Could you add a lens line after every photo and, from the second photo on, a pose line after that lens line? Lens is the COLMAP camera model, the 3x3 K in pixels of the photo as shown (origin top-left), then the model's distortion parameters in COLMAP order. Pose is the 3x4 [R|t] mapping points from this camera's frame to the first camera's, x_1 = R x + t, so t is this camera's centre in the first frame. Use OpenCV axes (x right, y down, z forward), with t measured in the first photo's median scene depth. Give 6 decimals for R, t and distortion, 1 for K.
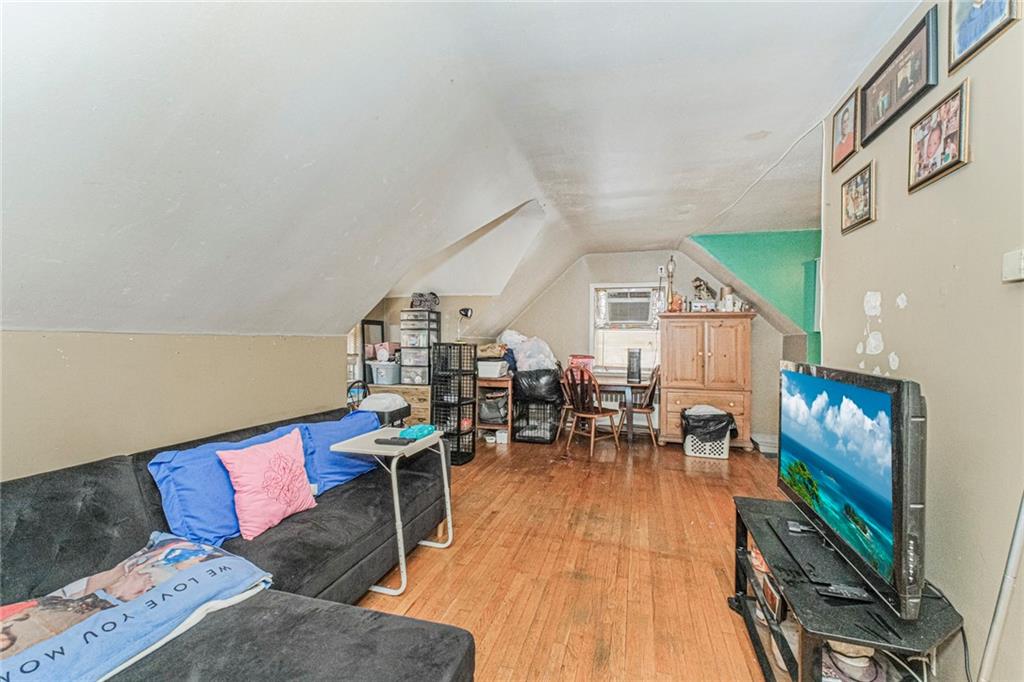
lens RADIAL K [[424.1, 0, 512.0], [0, 424.1, 341.0], [0, 0, 1]] dist [0.001790, 0.000178]
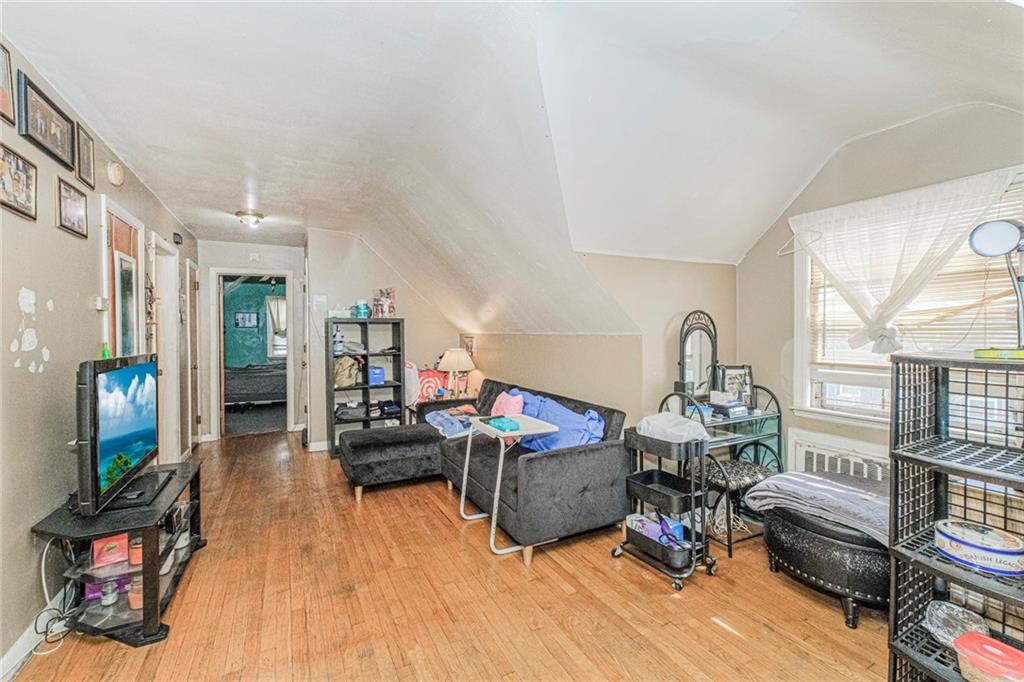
lens RADIAL K [[424.1, 0, 512.0], [0, 424.1, 341.0], [0, 0, 1]] dist [0.001790, 0.000178]
pose [[-0.765359, 0.001179, -0.643602, 0.556843], [-0.002668, 0.999984, 0.005004, -0.000269], [0.643598, 0.005547, -0.765344, 2.270001]]
